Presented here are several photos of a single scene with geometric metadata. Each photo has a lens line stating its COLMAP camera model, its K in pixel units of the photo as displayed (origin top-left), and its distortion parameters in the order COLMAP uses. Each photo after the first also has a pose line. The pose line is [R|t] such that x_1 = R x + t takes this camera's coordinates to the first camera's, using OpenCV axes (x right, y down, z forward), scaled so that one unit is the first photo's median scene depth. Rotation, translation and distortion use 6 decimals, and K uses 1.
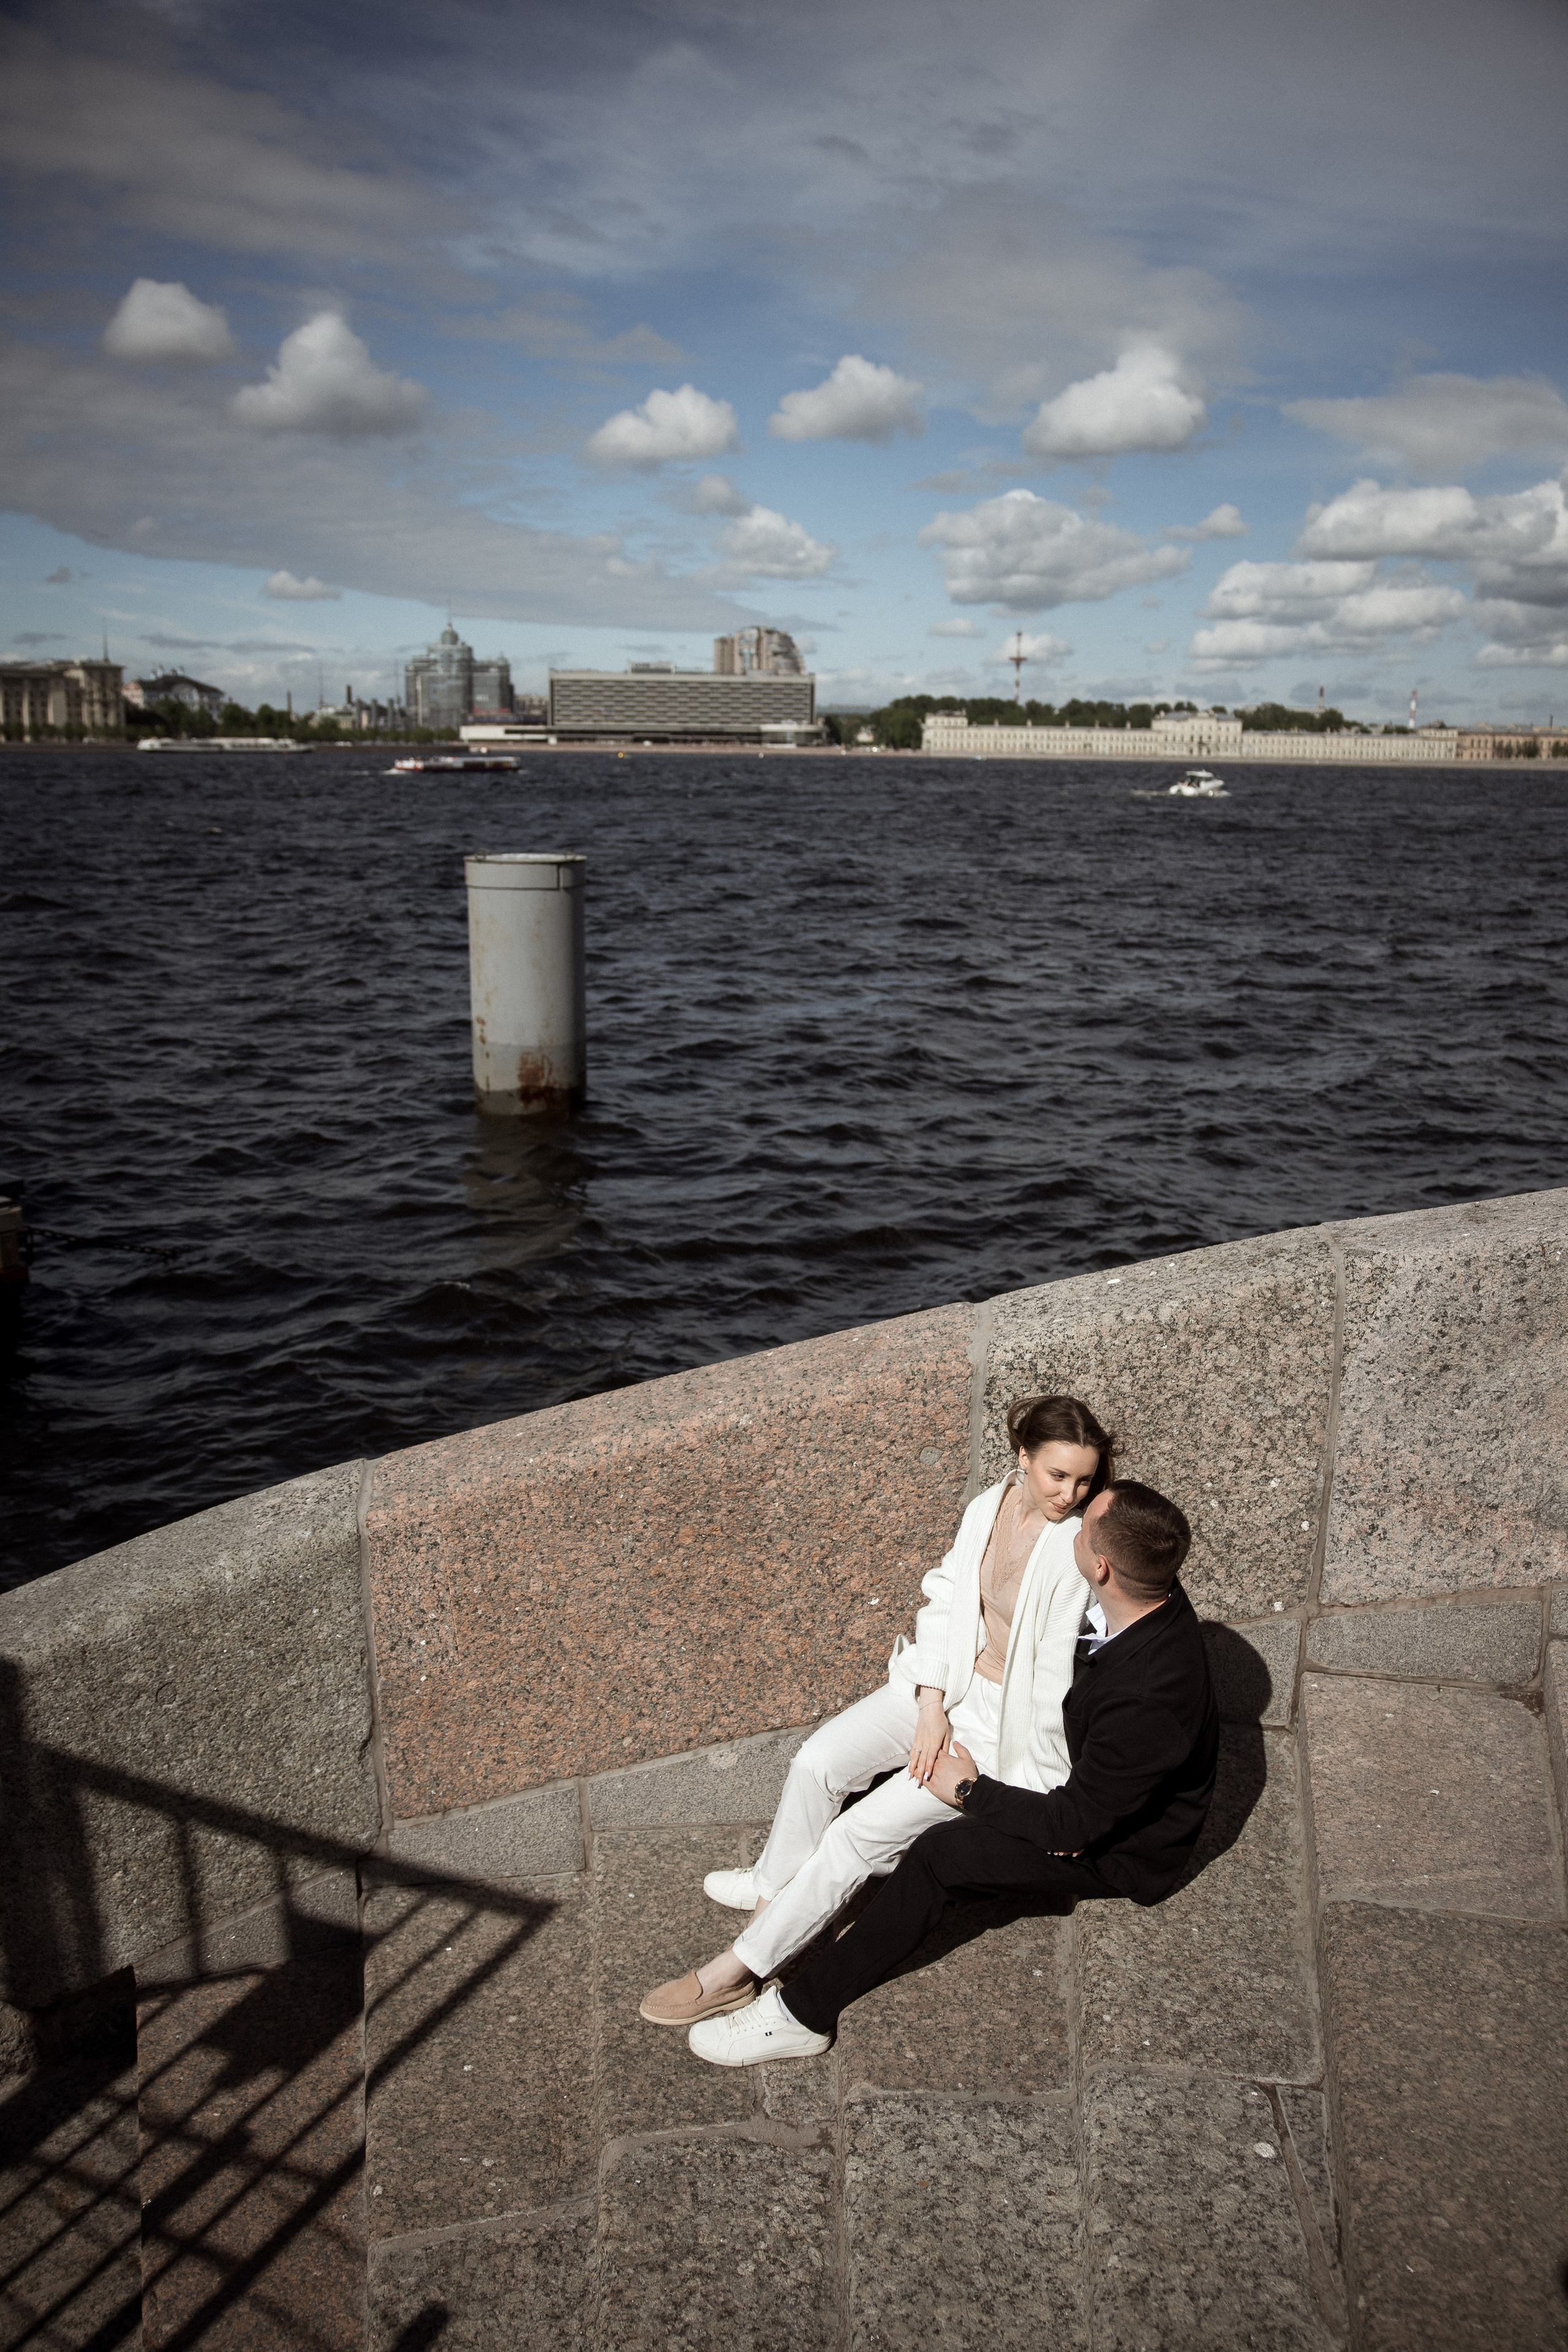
lens RADIAL K [[1850.3, 0, 774.8], [0, 1850.3, 1183.5], [0, 0, 1]] dist [-0.074211, 0.076984]
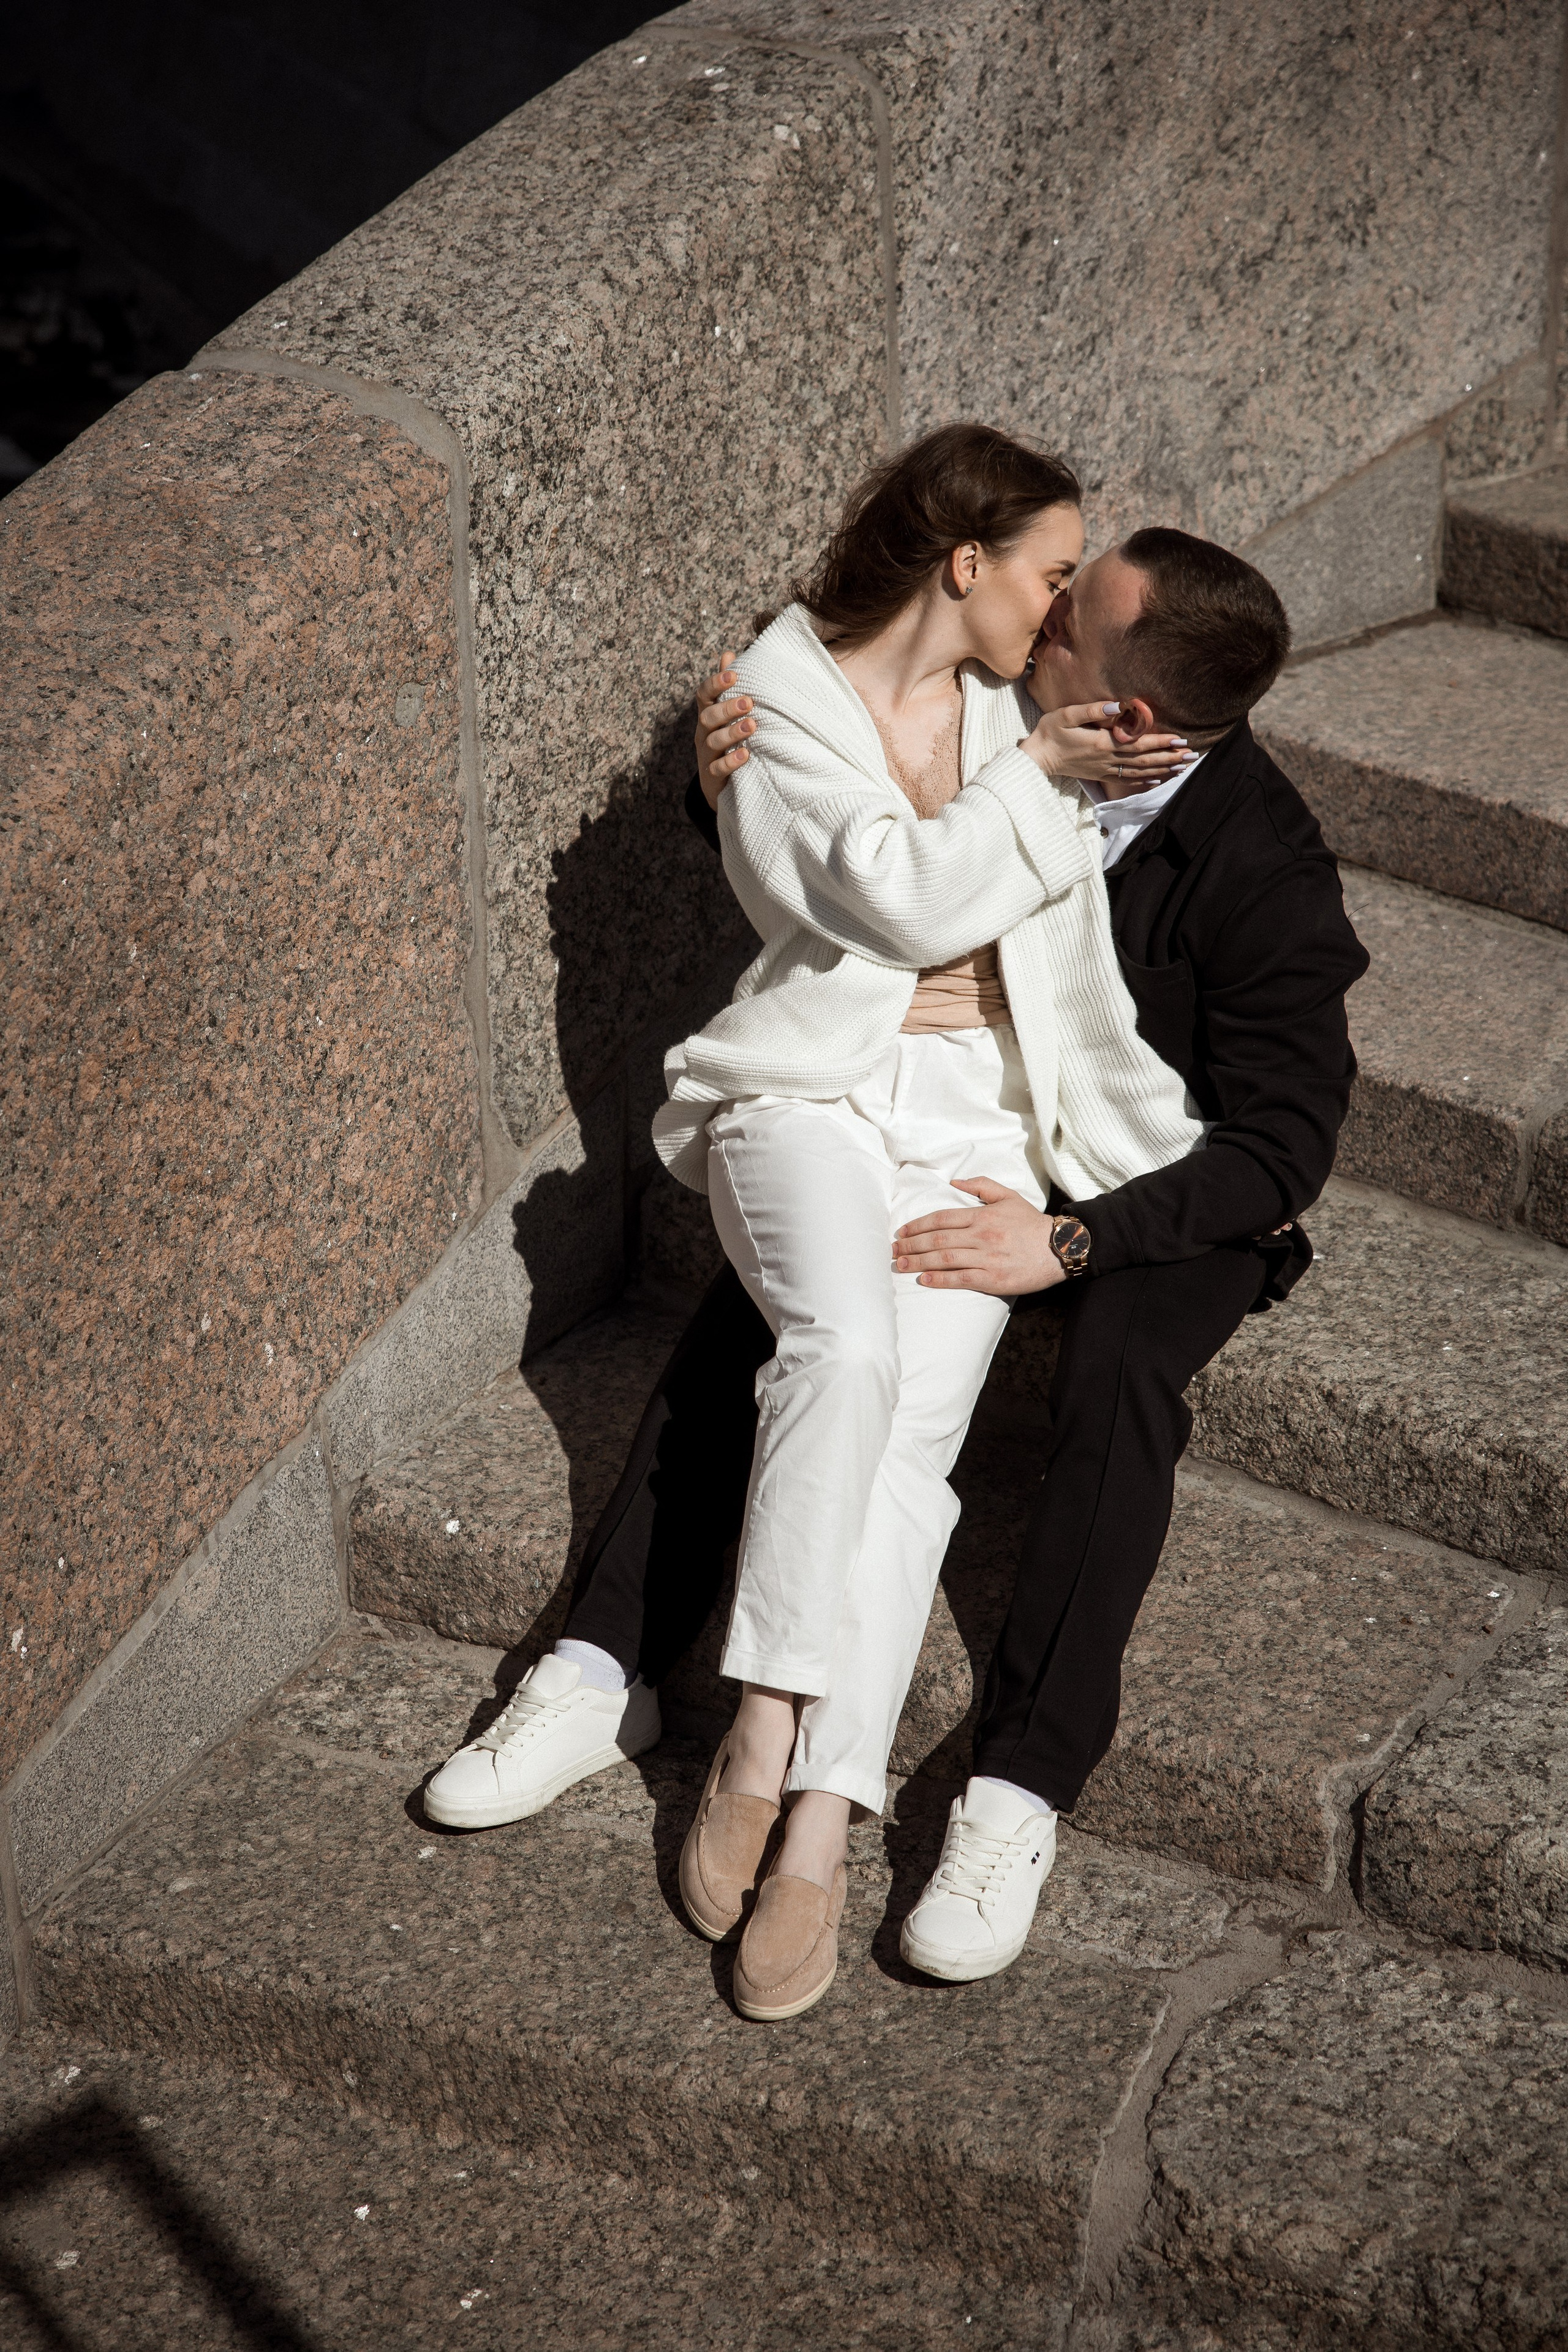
lens RADIAL K [[4499.7, 0, 793.2], [0, 4499.7, 1173.5], [0, 0, 1]] dist [0.271677, 0.000000]
pose [[0.479300, -0.359060, 0.800842, -0.774381], [0.199696, 0.933166, 0.298870, -0.049216], [-0.854630, 0.016676, 0.518970, 0.385305]]
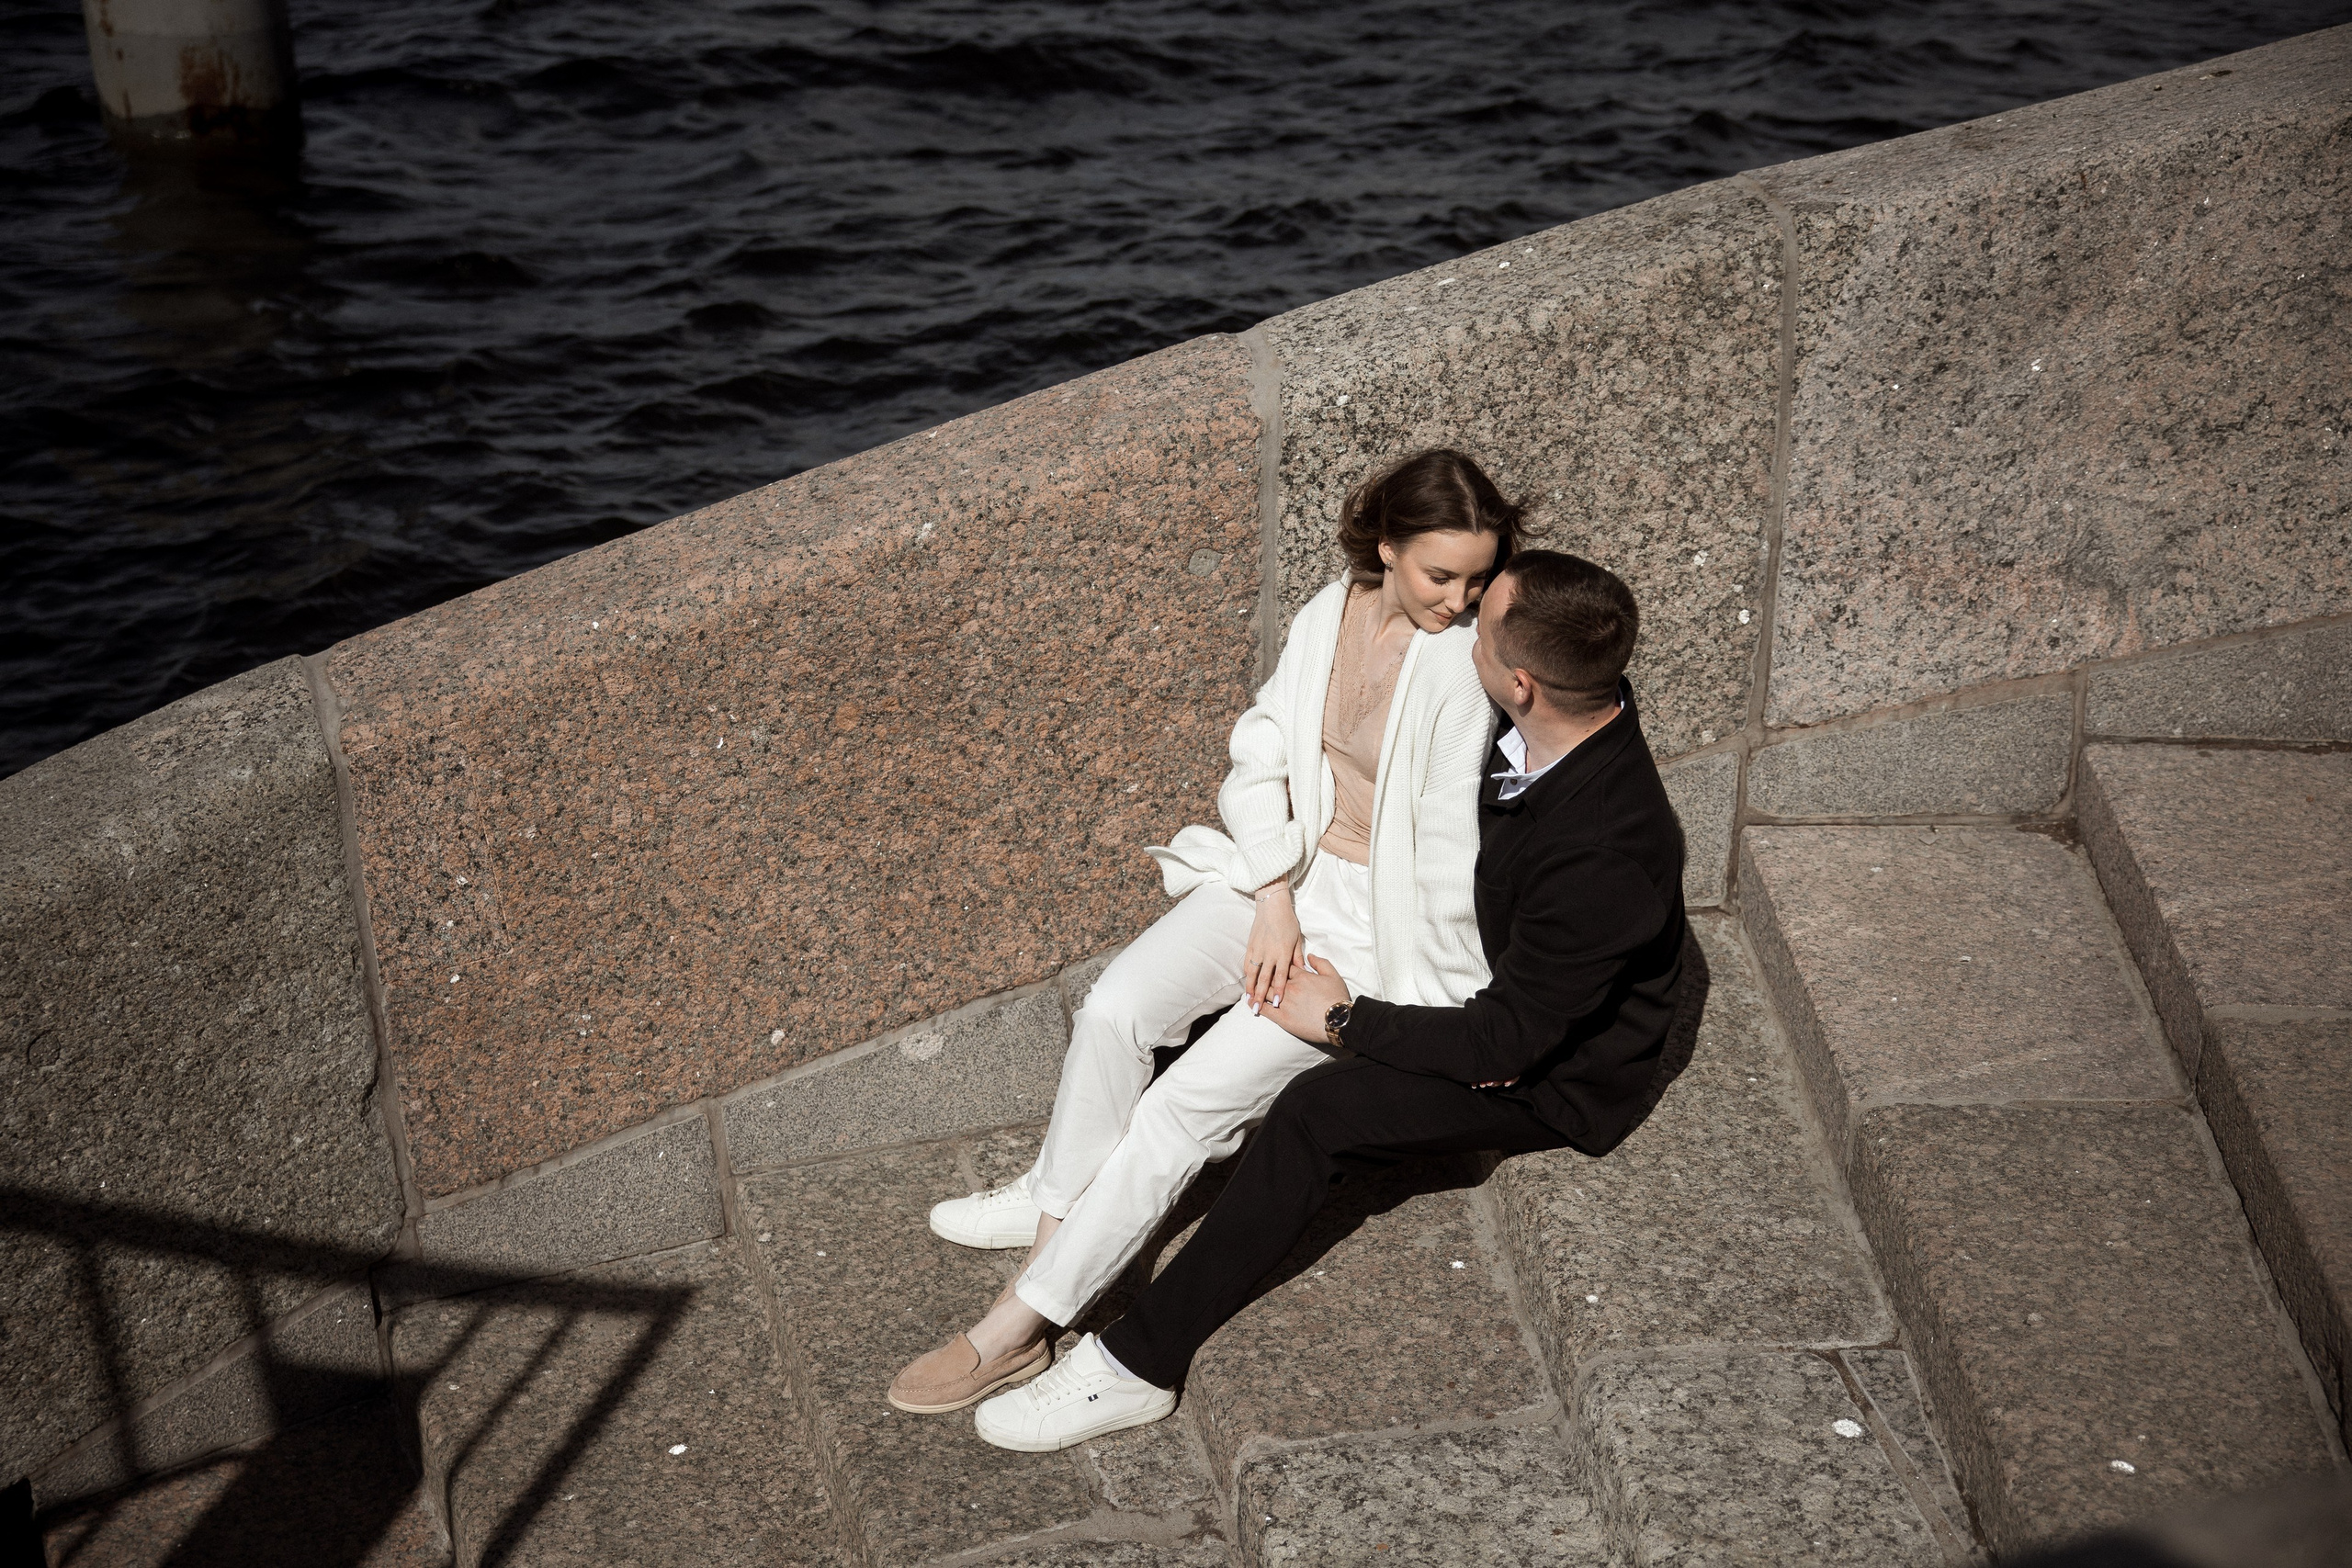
lens RADIAL K [[2876.4, 0, 1162.0], [0, 2876.4, 779.5], [0, 0, 1]] dist [0.058851, 0.000000]
pose [[0.976729, -0.101338, 0.189029, -0.138143], [0.065672, 0.980313, 0.186209, 0.030221], [-0.204178, -0.169462, 0.964155, -0.013320]]
